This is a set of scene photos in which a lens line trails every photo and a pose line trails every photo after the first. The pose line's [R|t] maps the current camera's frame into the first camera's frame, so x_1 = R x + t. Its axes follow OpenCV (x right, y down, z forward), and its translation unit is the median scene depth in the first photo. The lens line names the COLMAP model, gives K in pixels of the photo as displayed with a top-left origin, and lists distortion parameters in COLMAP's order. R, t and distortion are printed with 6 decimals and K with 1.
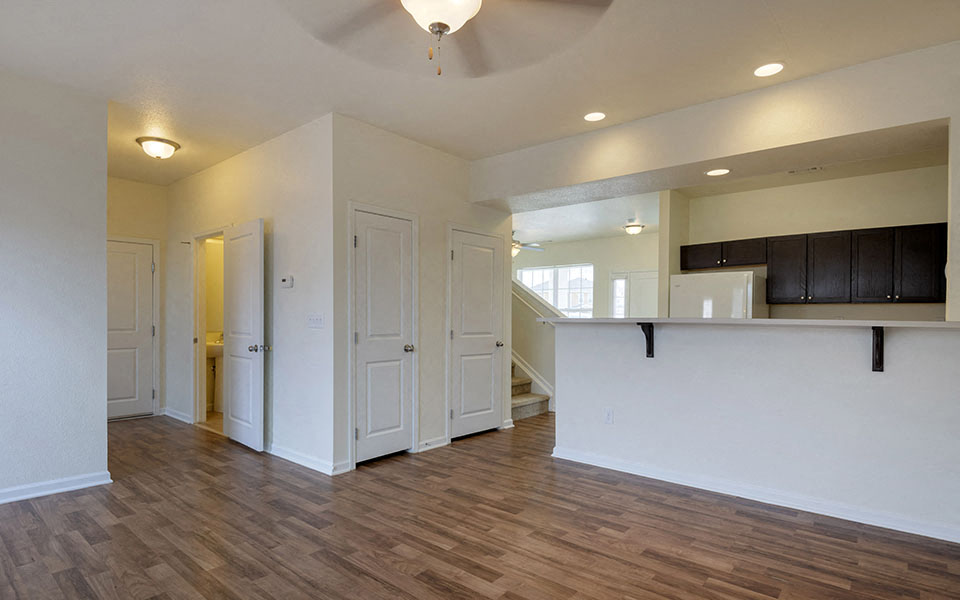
lens RADIAL K [[497.4, 0, 479.3], [0, 497.4, 317.8], [0, 0, 1]] dist [0.000092, -0.000870]
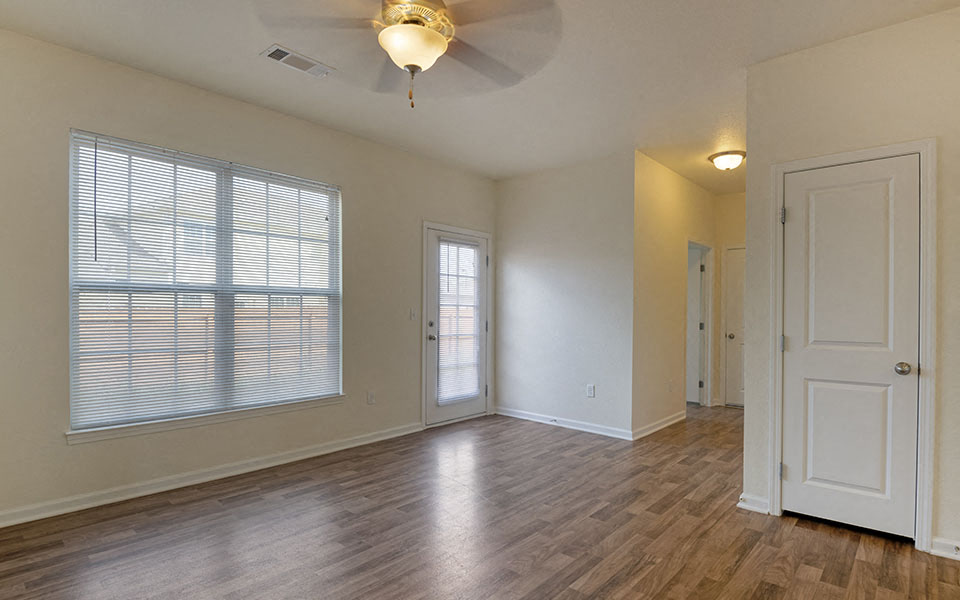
lens RADIAL K [[497.4, 0, 479.3], [0, 497.4, 317.8], [0, 0, 1]] dist [0.000092, -0.000870]
pose [[-0.026797, 0.009986, -0.999591, 0.519469], [-0.002886, 0.999945, 0.010067, -0.004347], [0.999637, 0.003154, -0.026767, 0.563610]]
